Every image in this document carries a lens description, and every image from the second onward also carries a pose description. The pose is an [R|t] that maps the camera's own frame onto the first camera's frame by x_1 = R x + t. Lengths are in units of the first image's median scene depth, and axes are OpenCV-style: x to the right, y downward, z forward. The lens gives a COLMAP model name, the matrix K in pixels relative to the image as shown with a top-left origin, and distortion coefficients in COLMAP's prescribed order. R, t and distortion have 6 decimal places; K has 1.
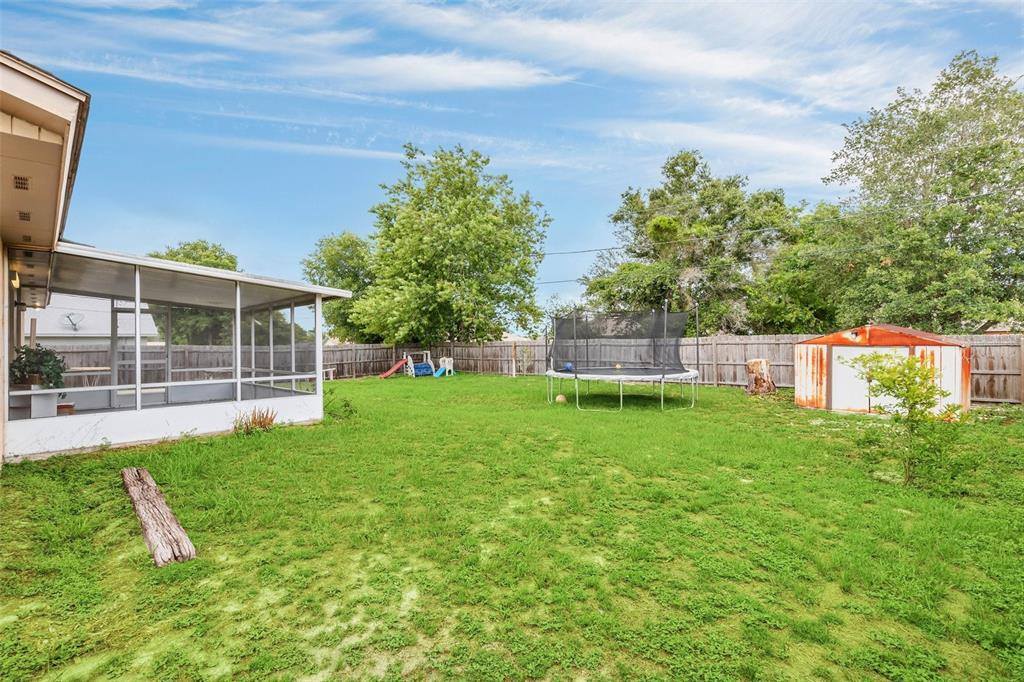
lens RADIAL K [[460.8, 0, 514.9], [0, 460.8, 343.2], [0, 0, 1]] dist [0.000940, -0.000122]
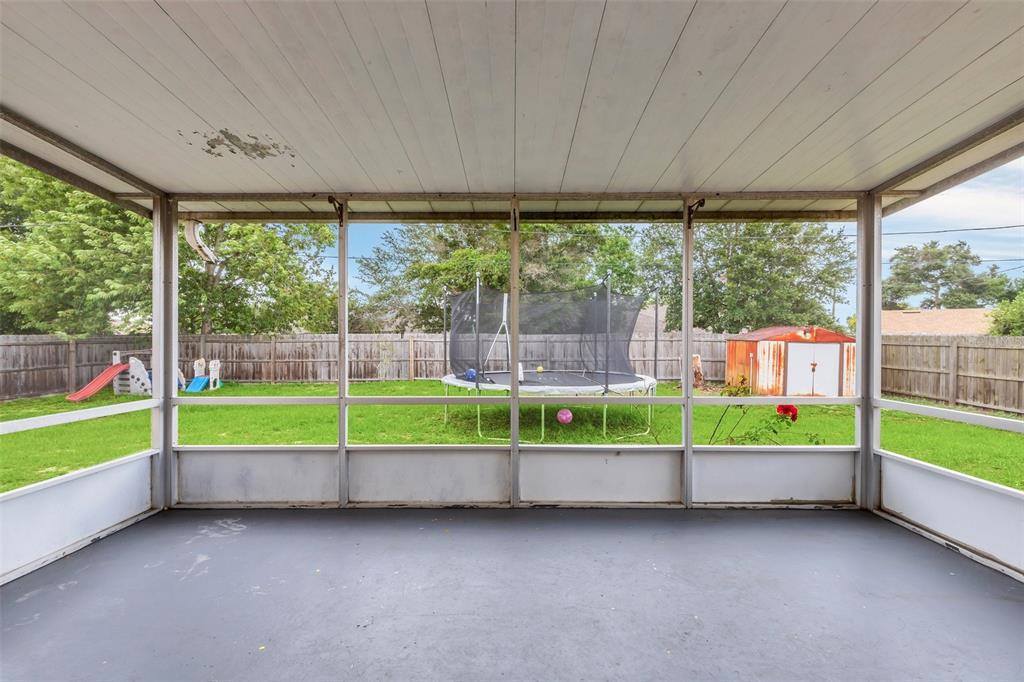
lens RADIAL K [[460.8, 0, 516.4], [0, 460.8, 344.7], [0, 0, 1]] dist [0.000940, -0.000122]
pose [[0.711877, 0.002338, 0.702300, -0.618382], [-0.008535, 0.999949, 0.005322, 0.011277], [-0.702252, -0.009783, 0.711861, 0.628583]]
